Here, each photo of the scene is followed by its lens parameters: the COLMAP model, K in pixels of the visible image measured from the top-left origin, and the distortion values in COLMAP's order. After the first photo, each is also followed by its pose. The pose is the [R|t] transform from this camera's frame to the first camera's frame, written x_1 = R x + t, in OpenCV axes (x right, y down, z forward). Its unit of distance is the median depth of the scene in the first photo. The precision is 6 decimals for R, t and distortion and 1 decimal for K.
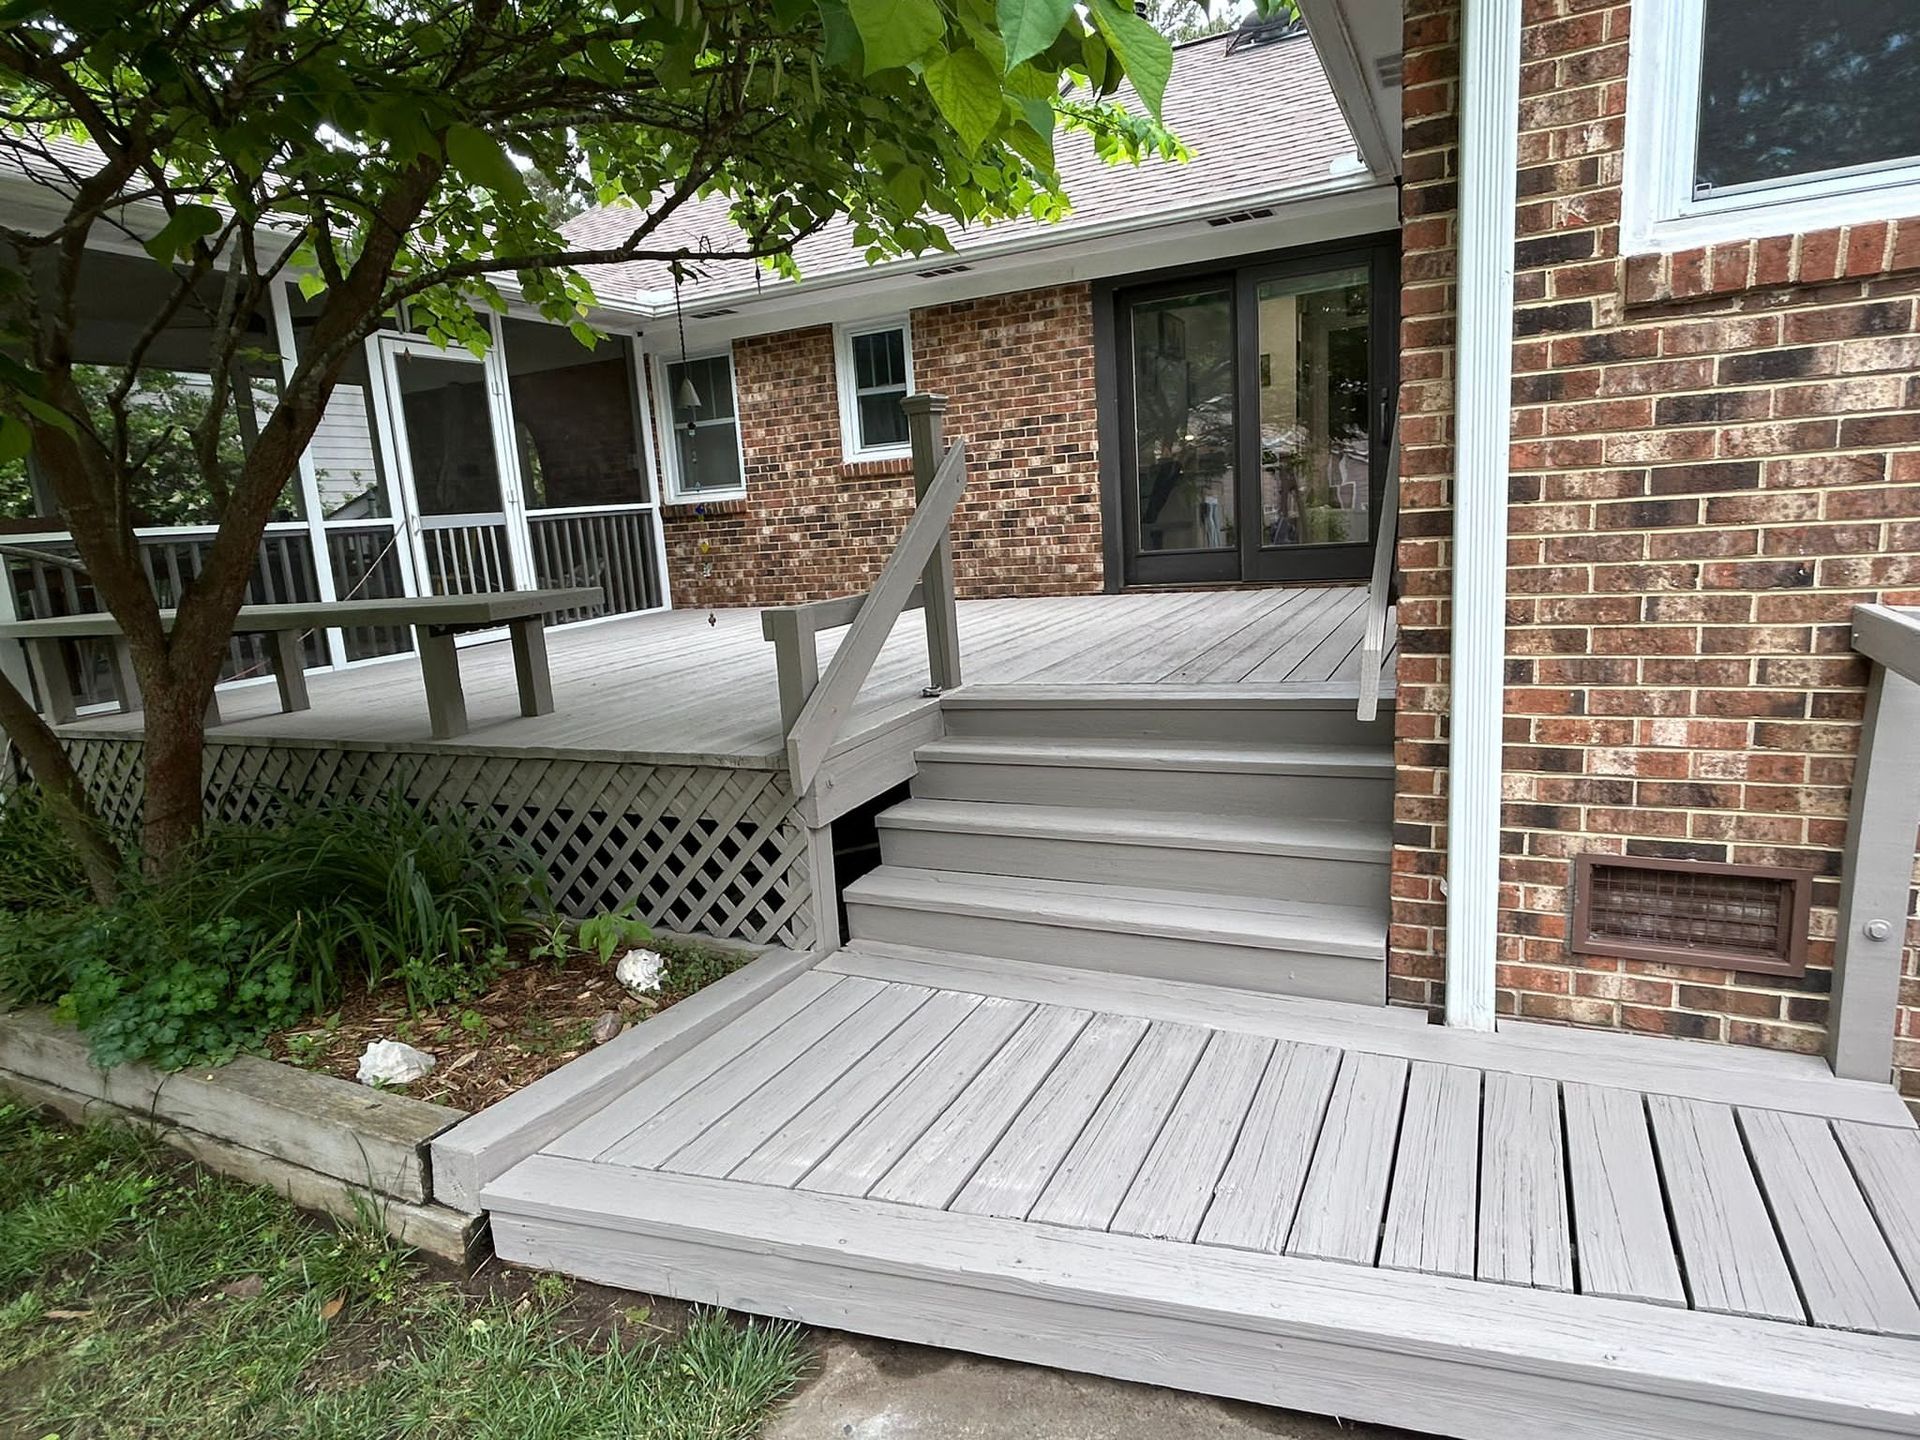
lens RADIAL K [[1117.7, 0, 959.9], [0, 1117.7, 723.9], [0, 0, 1]] dist [-0.002397, 0.011750]
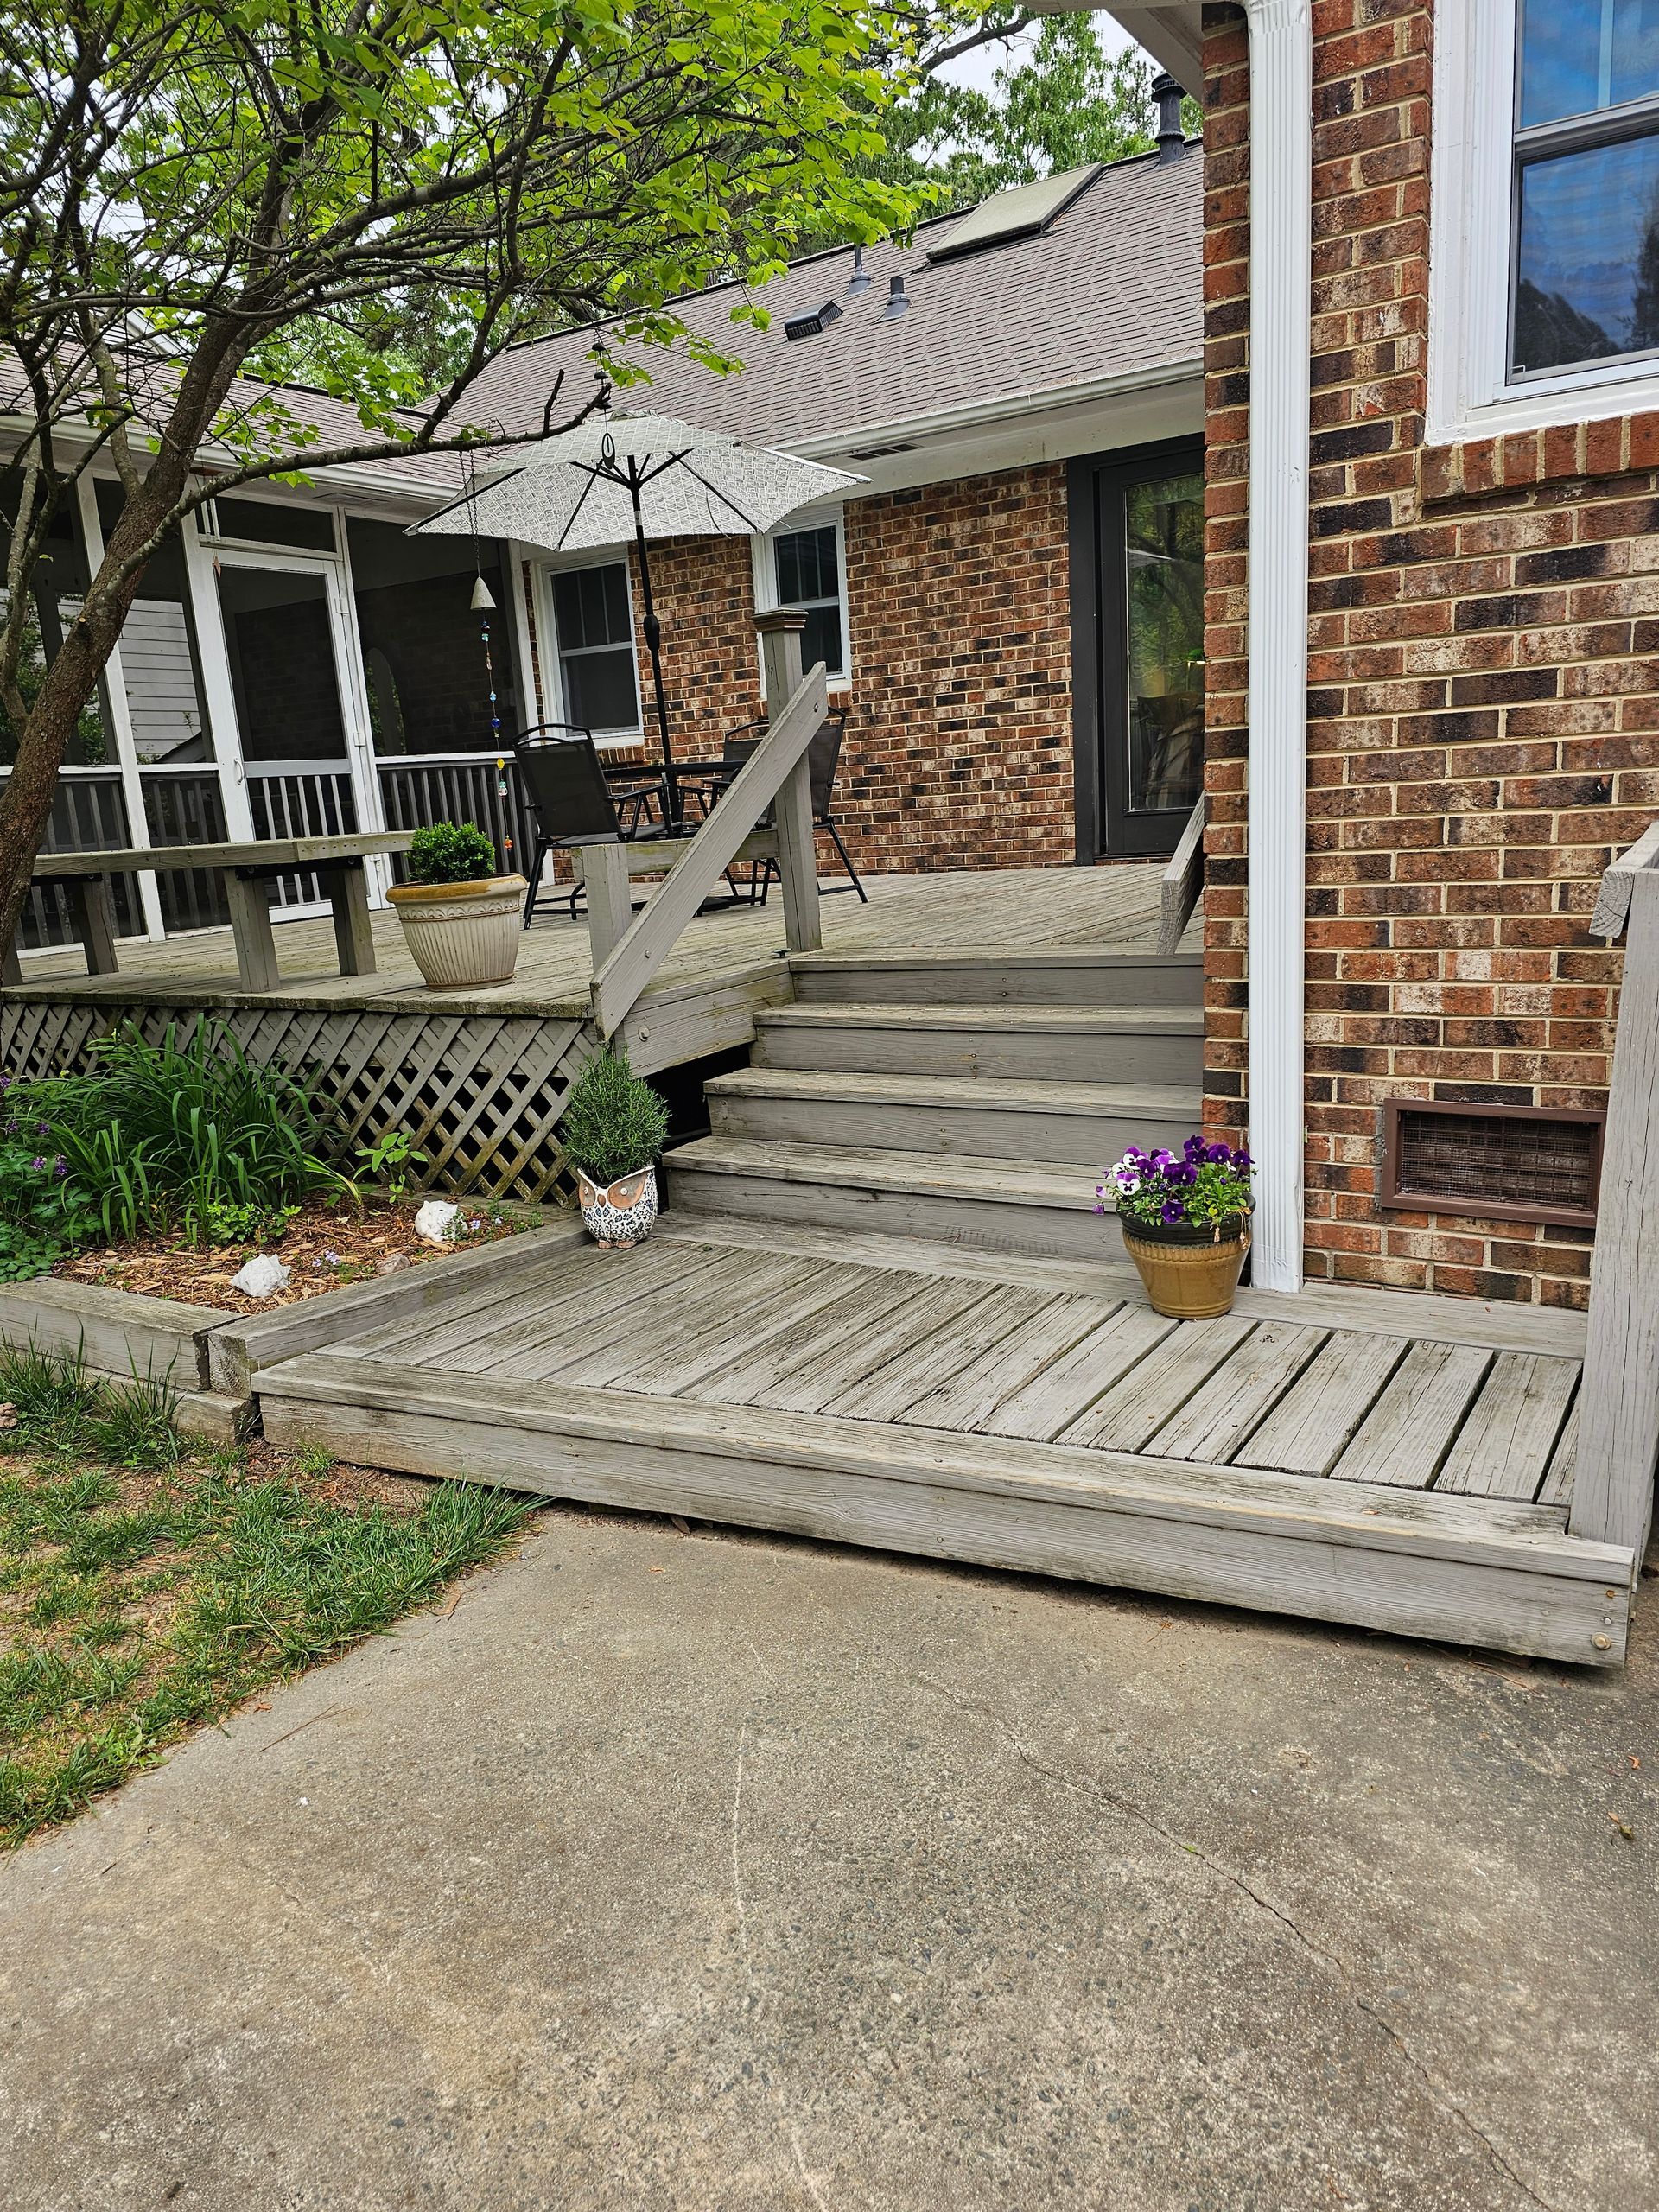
lens RADIAL K [[1550.1, 0, 821.3], [0, 1550.1, 1128.0], [0, 0, 1]] dist [0.059578, -0.033318]
pose [[0.993118, 0.028213, -0.113672, 0.229971], [-0.024461, 0.999113, 0.034267, 0.104720], [0.114538, -0.031251, 0.992927, -0.340794]]
